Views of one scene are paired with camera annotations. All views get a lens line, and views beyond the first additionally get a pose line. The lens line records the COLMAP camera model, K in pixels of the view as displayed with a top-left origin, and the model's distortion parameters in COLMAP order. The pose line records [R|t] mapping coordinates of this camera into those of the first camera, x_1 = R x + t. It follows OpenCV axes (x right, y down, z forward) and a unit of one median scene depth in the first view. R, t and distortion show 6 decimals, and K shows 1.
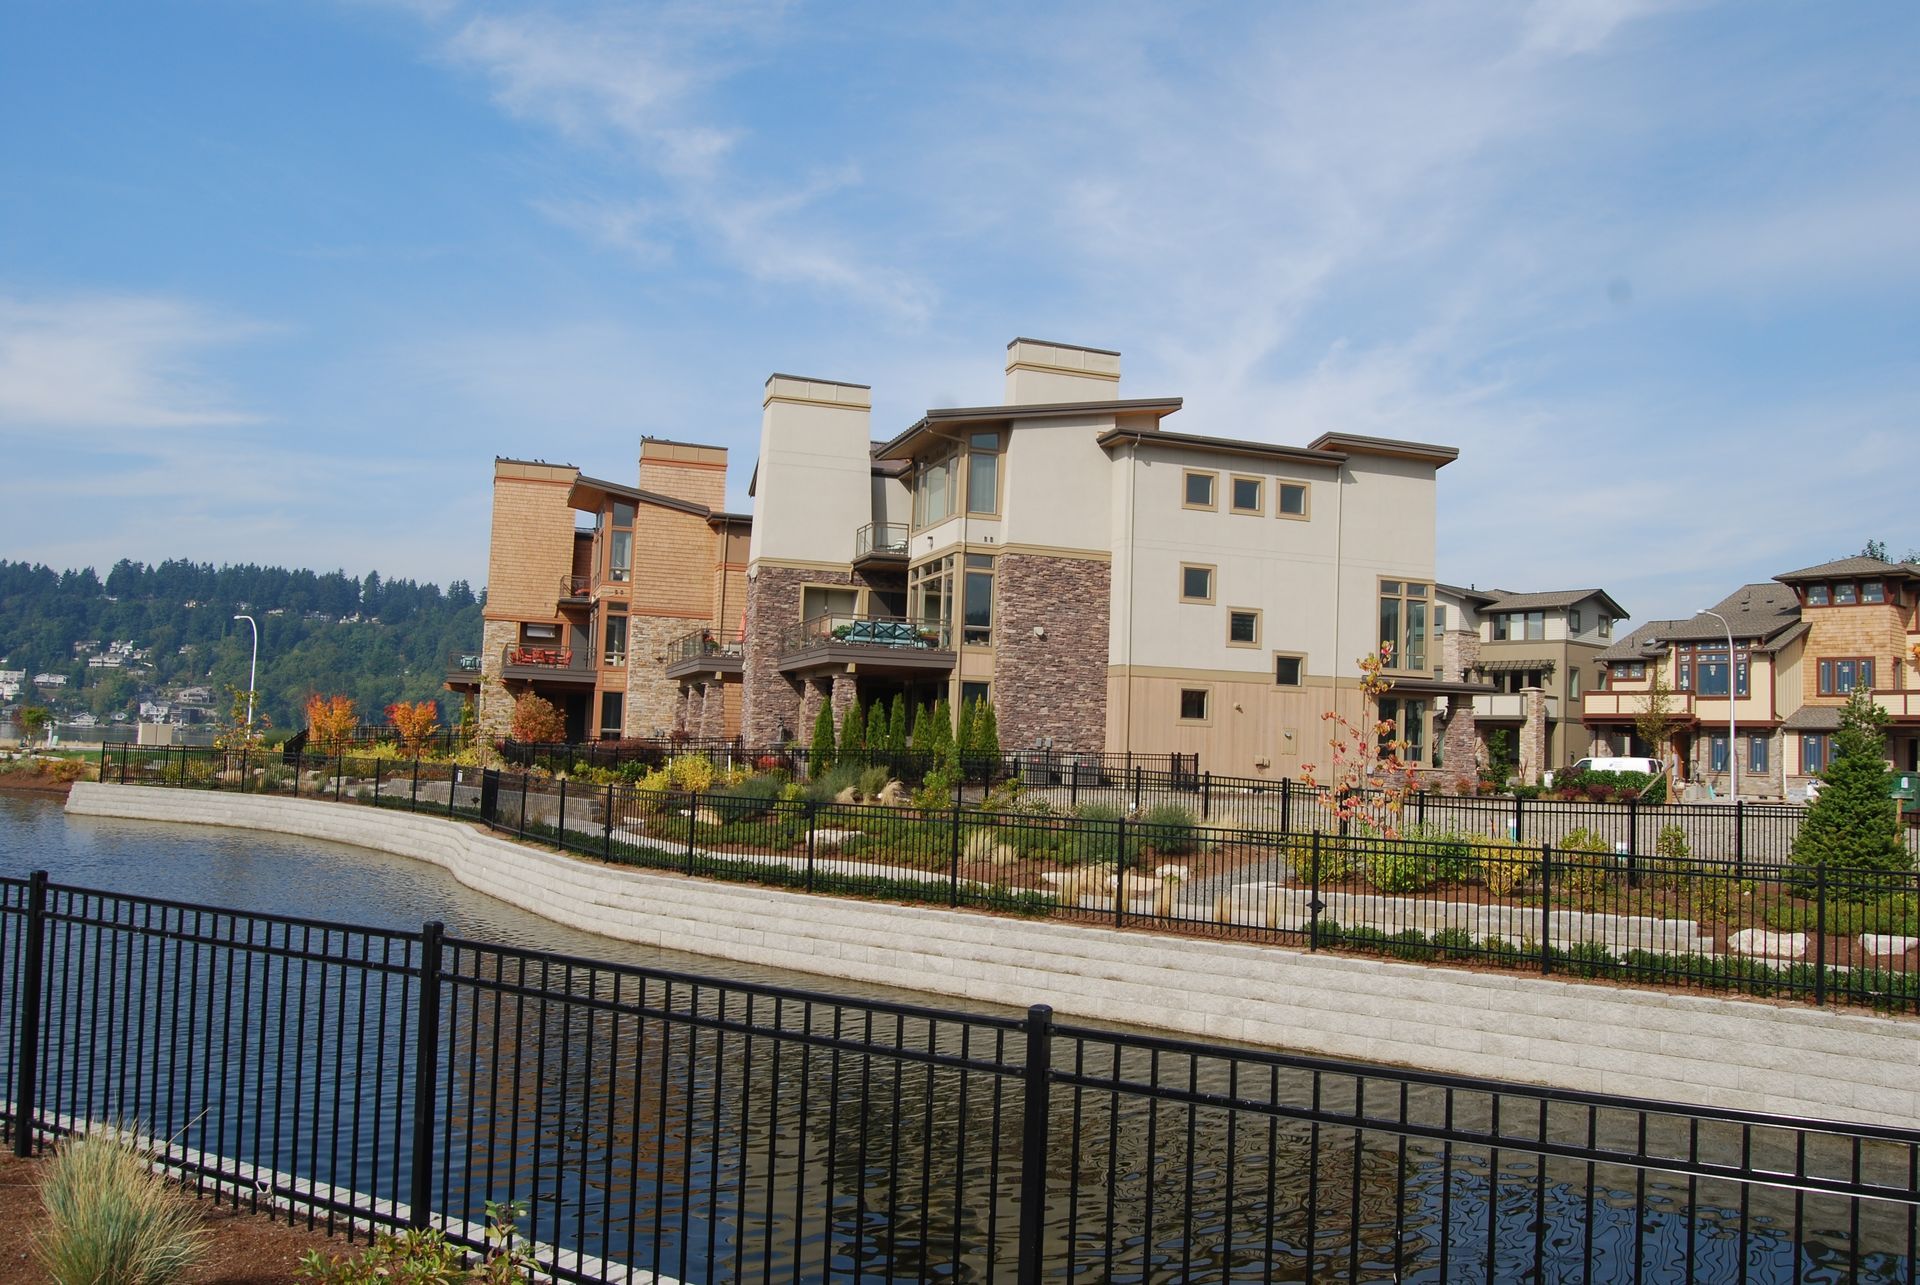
lens RADIAL K [[1518.9, 0, 969.6], [0, 1518.9, 636.1], [0, 0, 1]] dist [-0.096875, 0.040244]
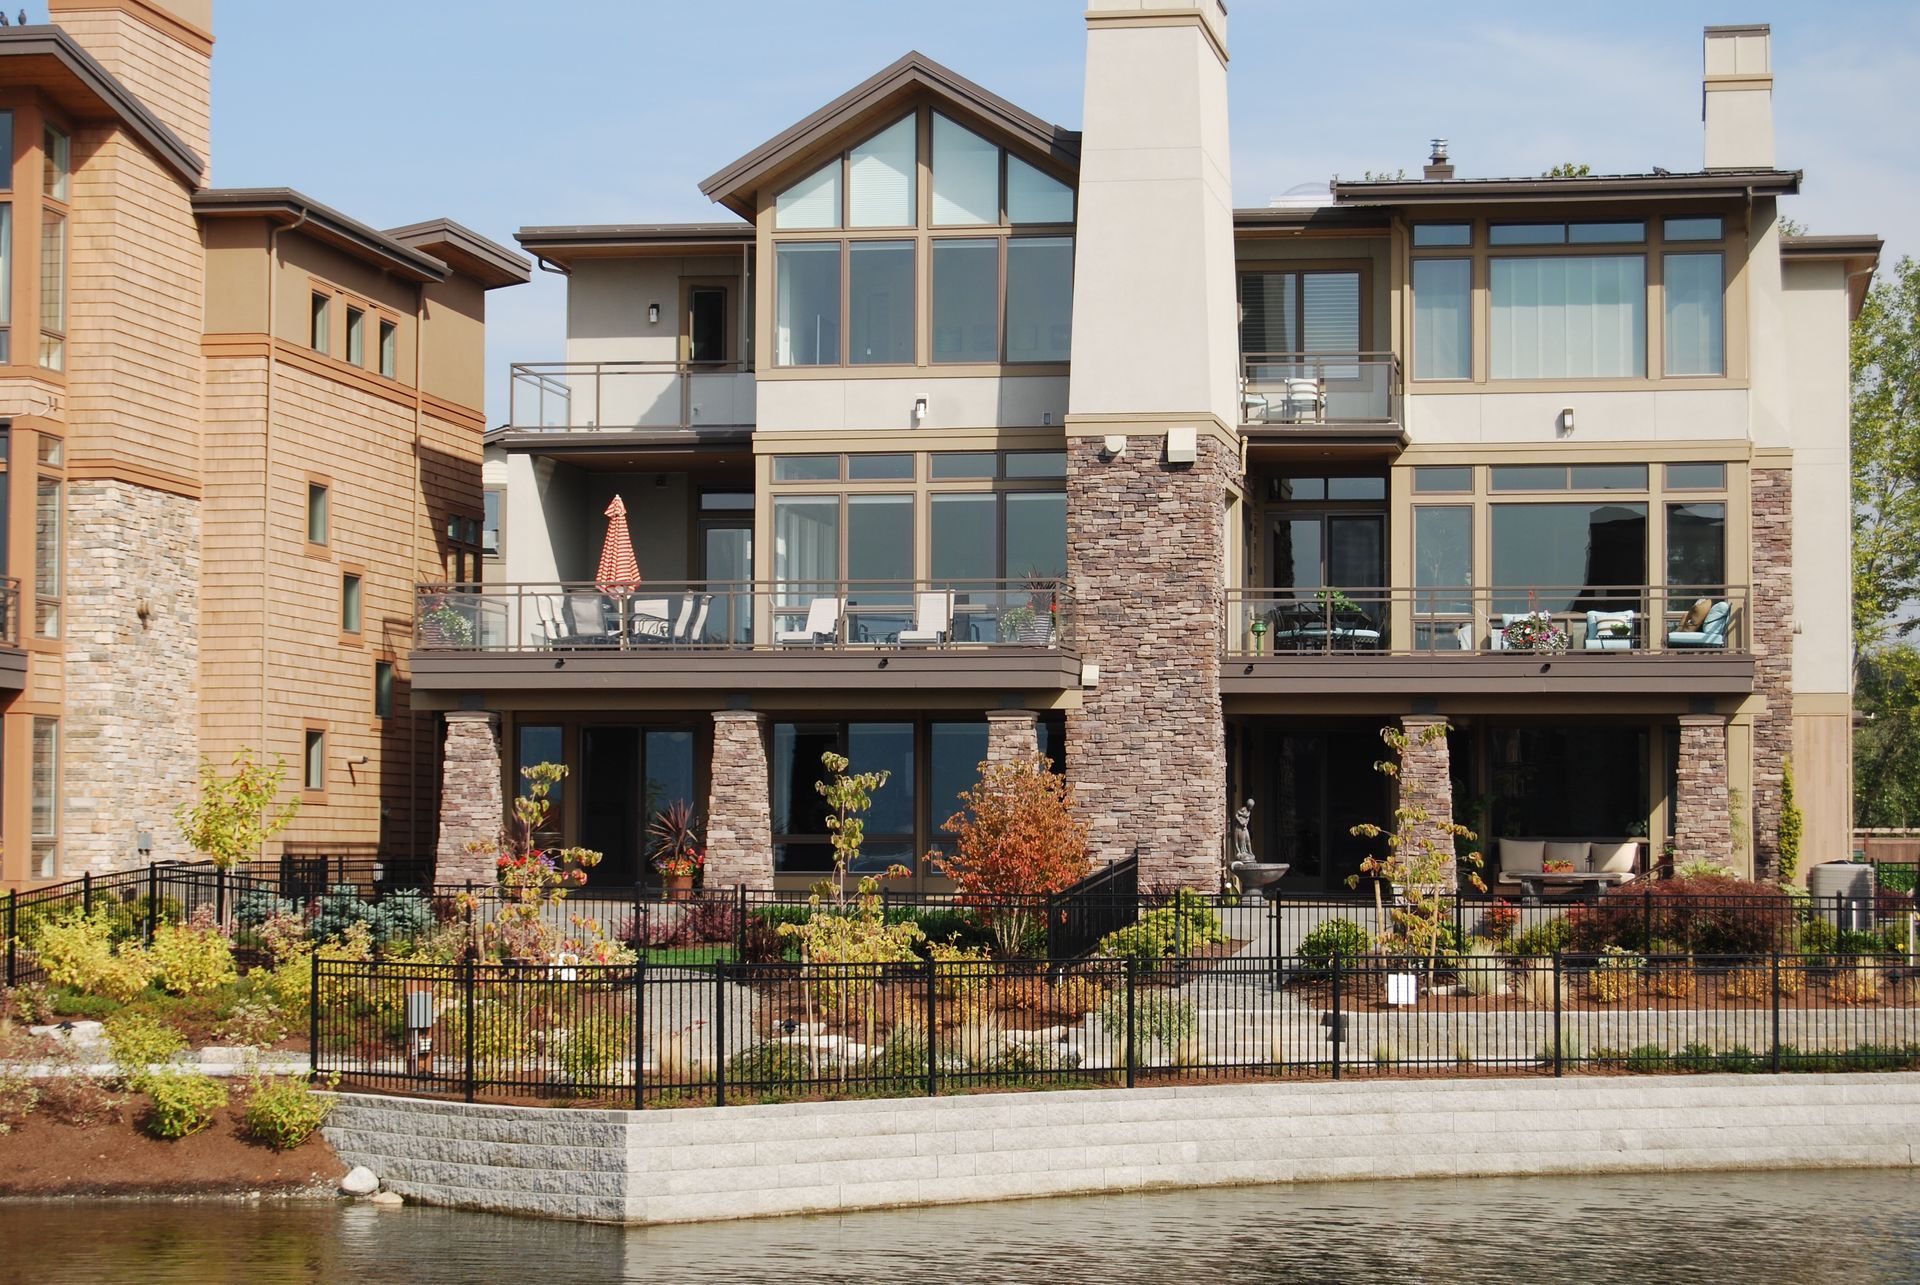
lens RADIAL K [[4141.0, 0, 971.1], [0, 4141.0, 643.8], [0, 0, 1]] dist [-0.016469, -0.049545]
pose [[0.478782, 0.009847, 0.877878, -1.232079], [-0.055183, 0.998297, 0.018898, -0.008029], [-0.876198, -0.057492, 0.478511, 0.560532]]
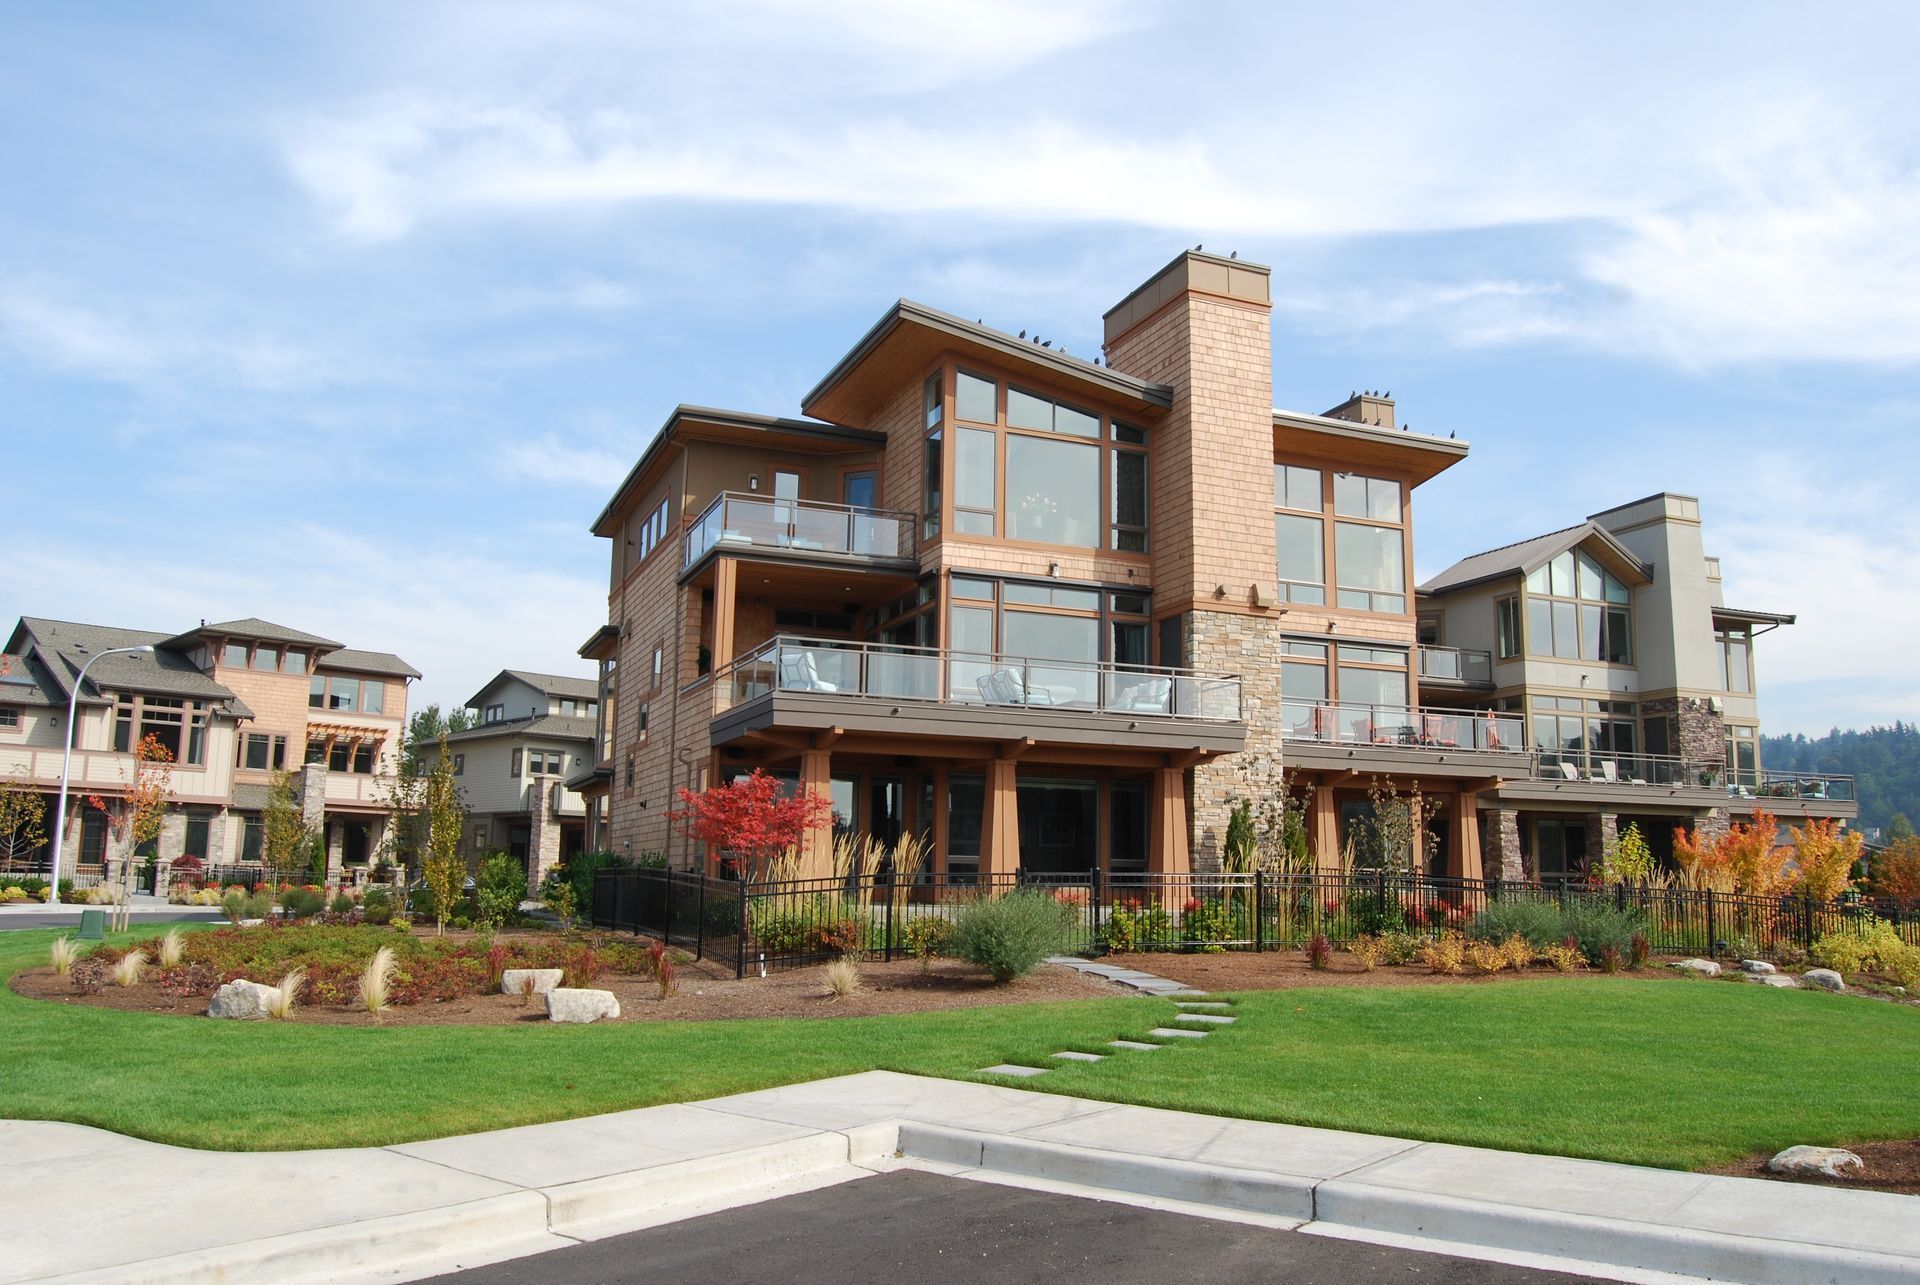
lens RADIAL K [[1501.5, 0, 987.3], [0, 1501.5, 635.8], [0, 0, 1]] dist [-0.090360, 0.007922]
pose [[-0.074998, 0.131573, 0.988465, -1.096398], [-0.094890, 0.985817, -0.138420, 0.091482], [-0.992659, -0.104177, -0.061449, 1.633166]]
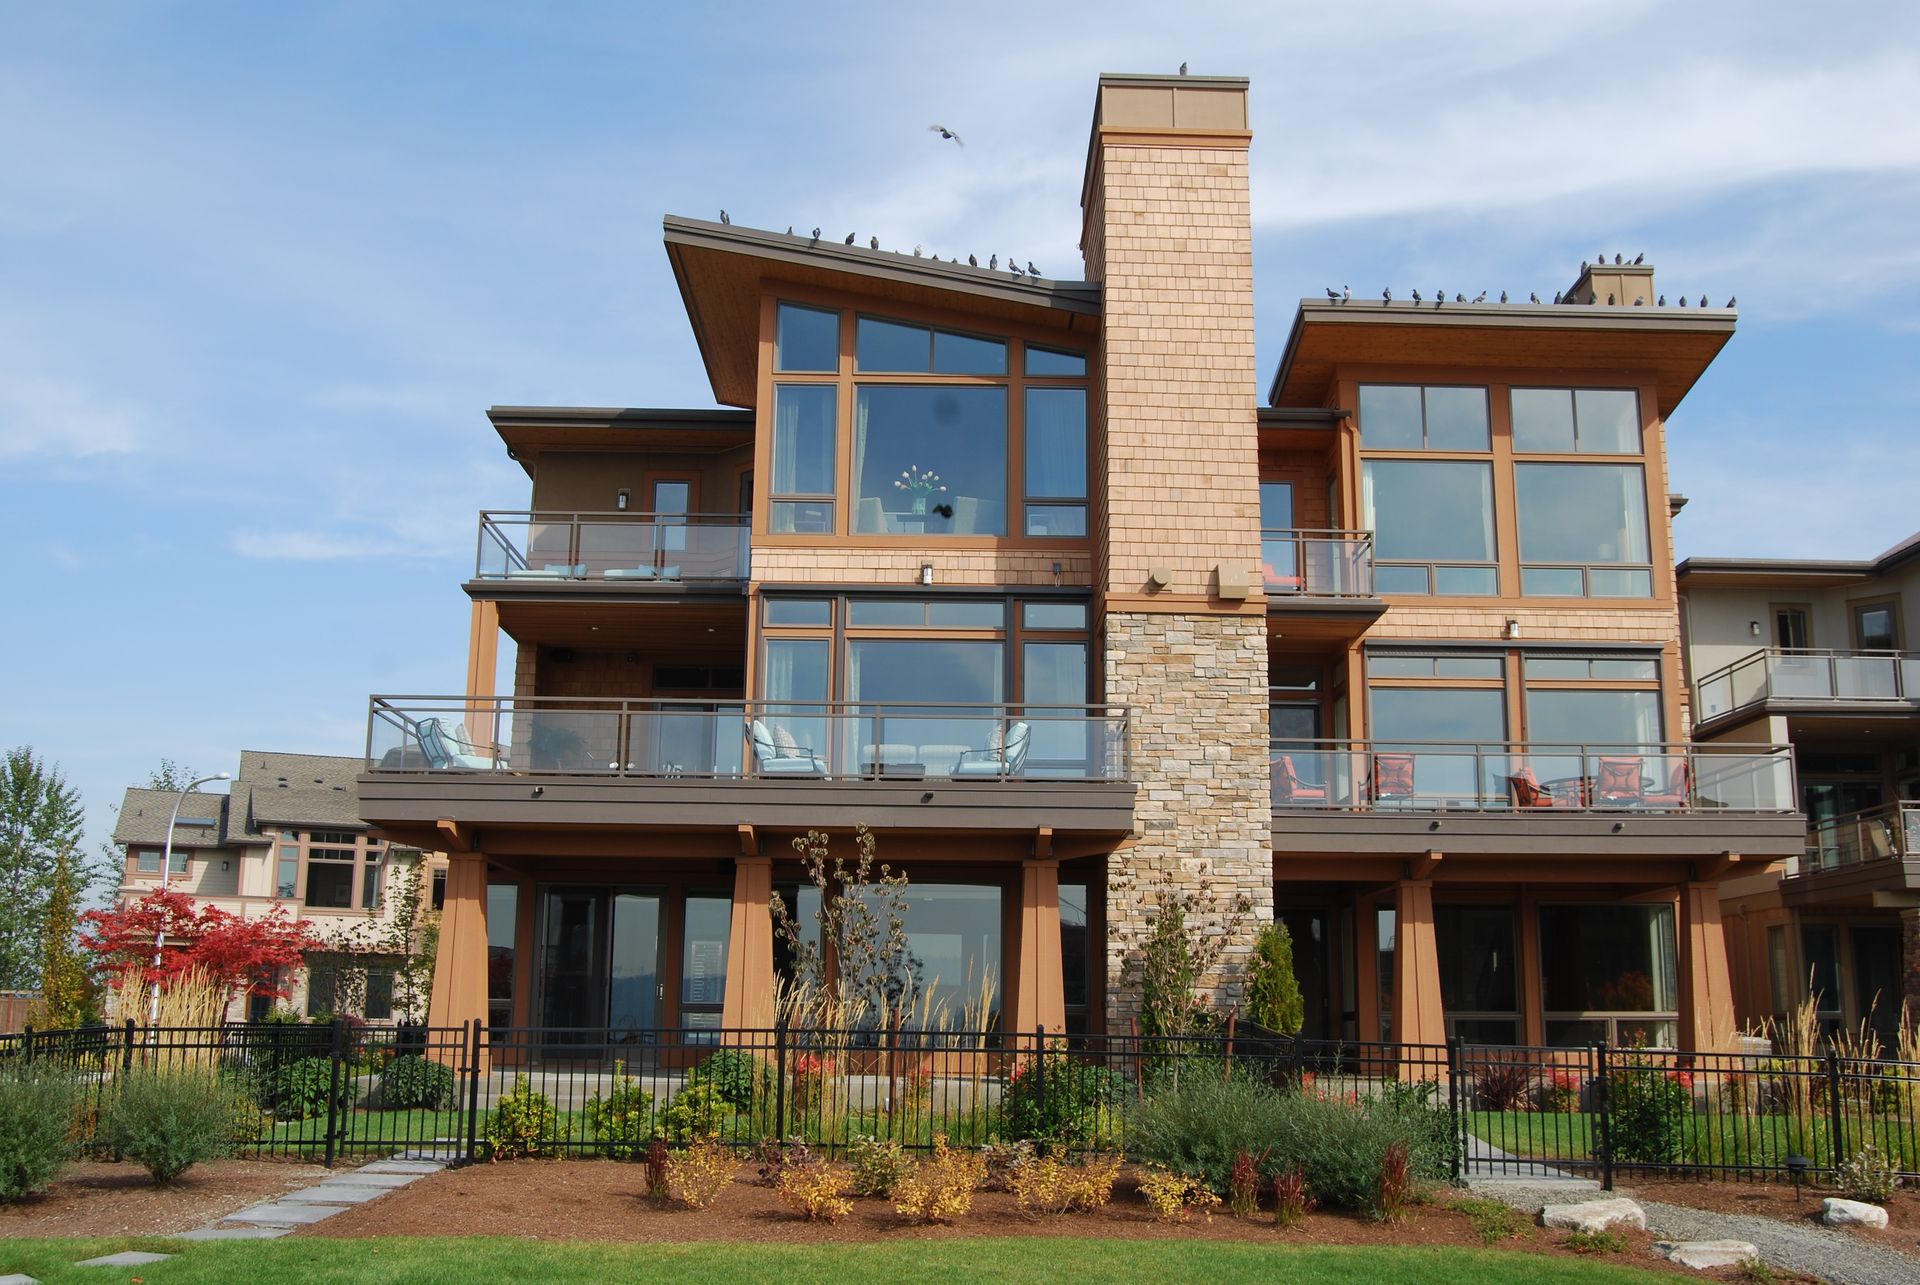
lens RADIAL K [[1850.5, 0, 981.9], [0, 1850.5, 634.1], [0, 0, 1]] dist [-0.083246, 0.039235]
pose [[0.301124, 0.172173, 0.937913, -0.962517], [-0.072679, 0.984848, -0.157455, 0.072474], [-0.950811, -0.020753, 0.309075, 1.389203]]
